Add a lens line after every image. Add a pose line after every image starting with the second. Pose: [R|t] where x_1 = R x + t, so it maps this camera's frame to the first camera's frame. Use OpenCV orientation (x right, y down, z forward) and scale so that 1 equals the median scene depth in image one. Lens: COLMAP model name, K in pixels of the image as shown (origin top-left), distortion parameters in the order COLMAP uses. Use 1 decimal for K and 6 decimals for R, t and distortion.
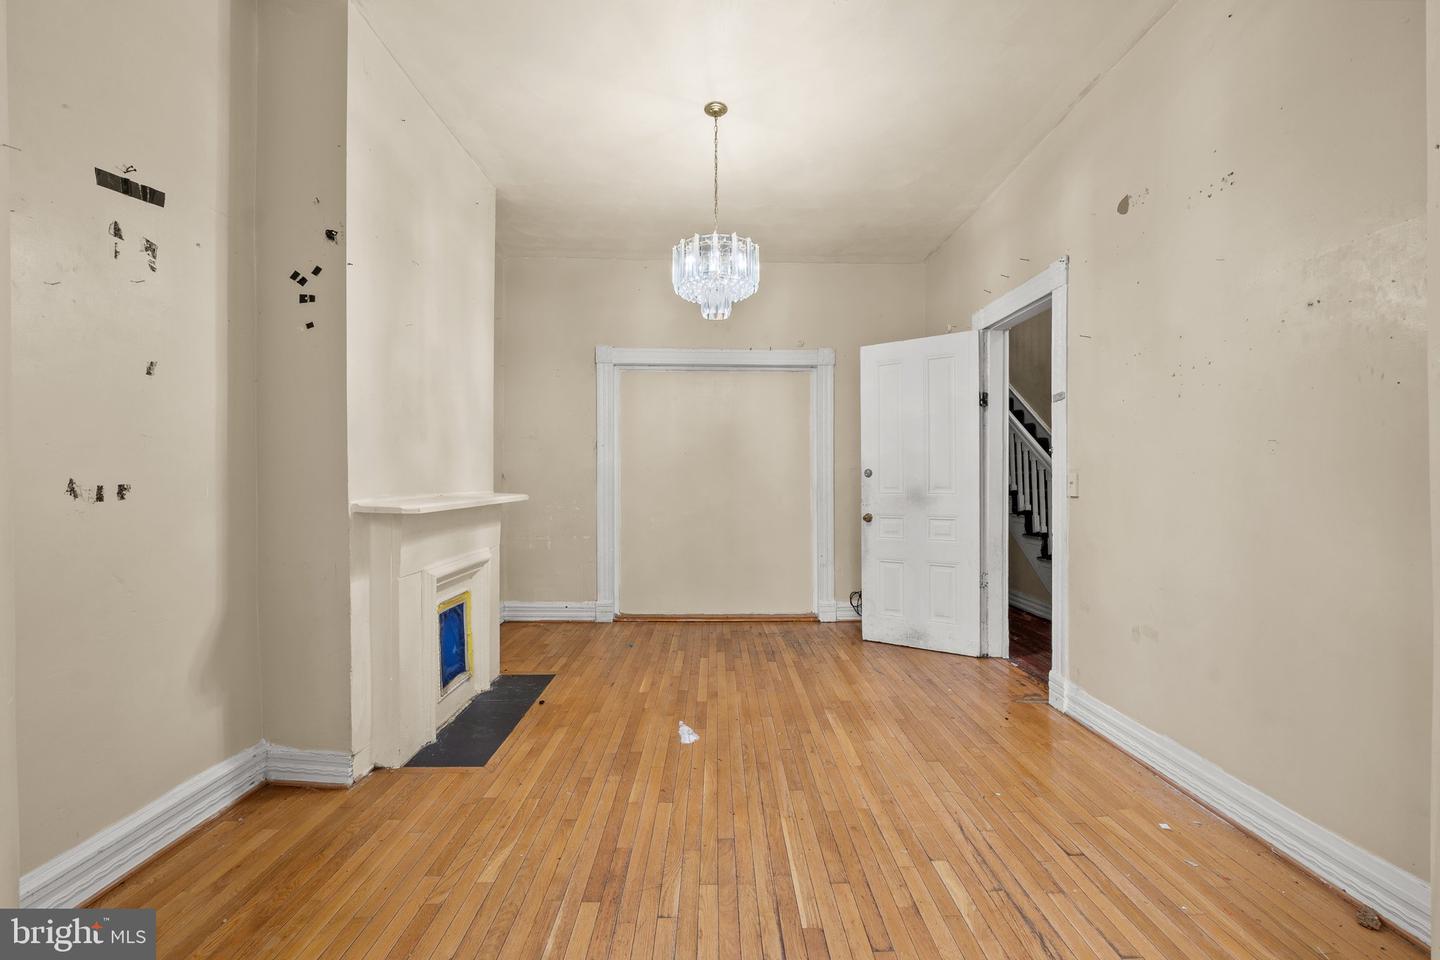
lens RADIAL K [[594.8, 0, 722.9], [0, 594.8, 476.3], [0, 0, 1]] dist [-0.010644, -0.000202]
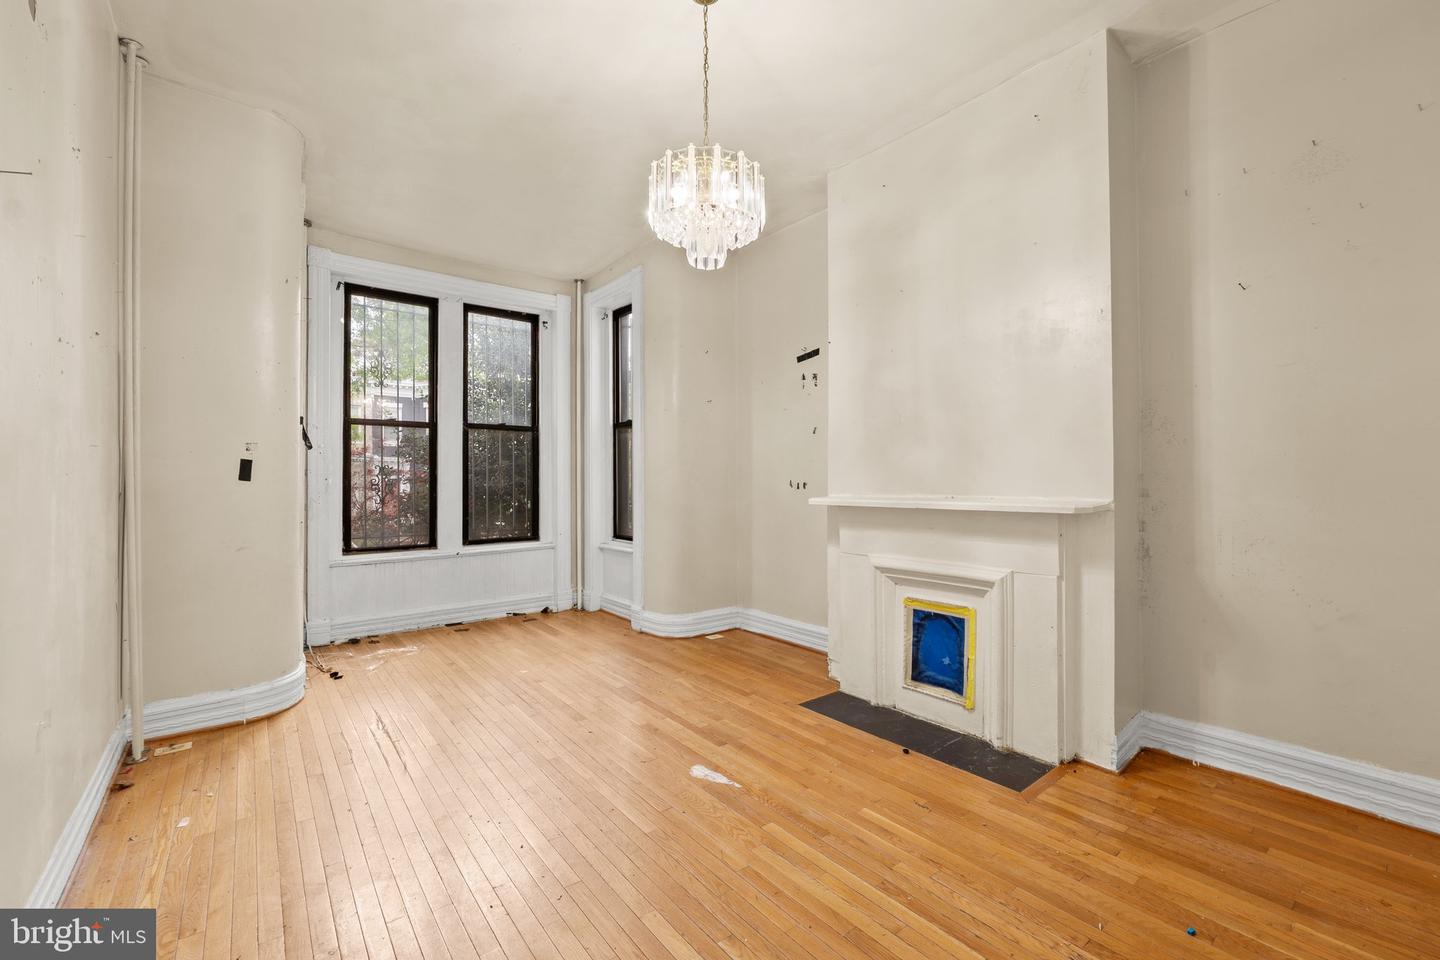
lens RADIAL K [[594.8, 0, 721.9], [0, 594.8, 483.1], [0, 0, 1]] dist [-0.010644, -0.000202]
pose [[-0.788378, -0.001151, -0.615190, 0.472666], [-0.001500, 0.999999, 0.000051, 0.011142], [0.615189, 0.000963, -0.788379, 1.751808]]
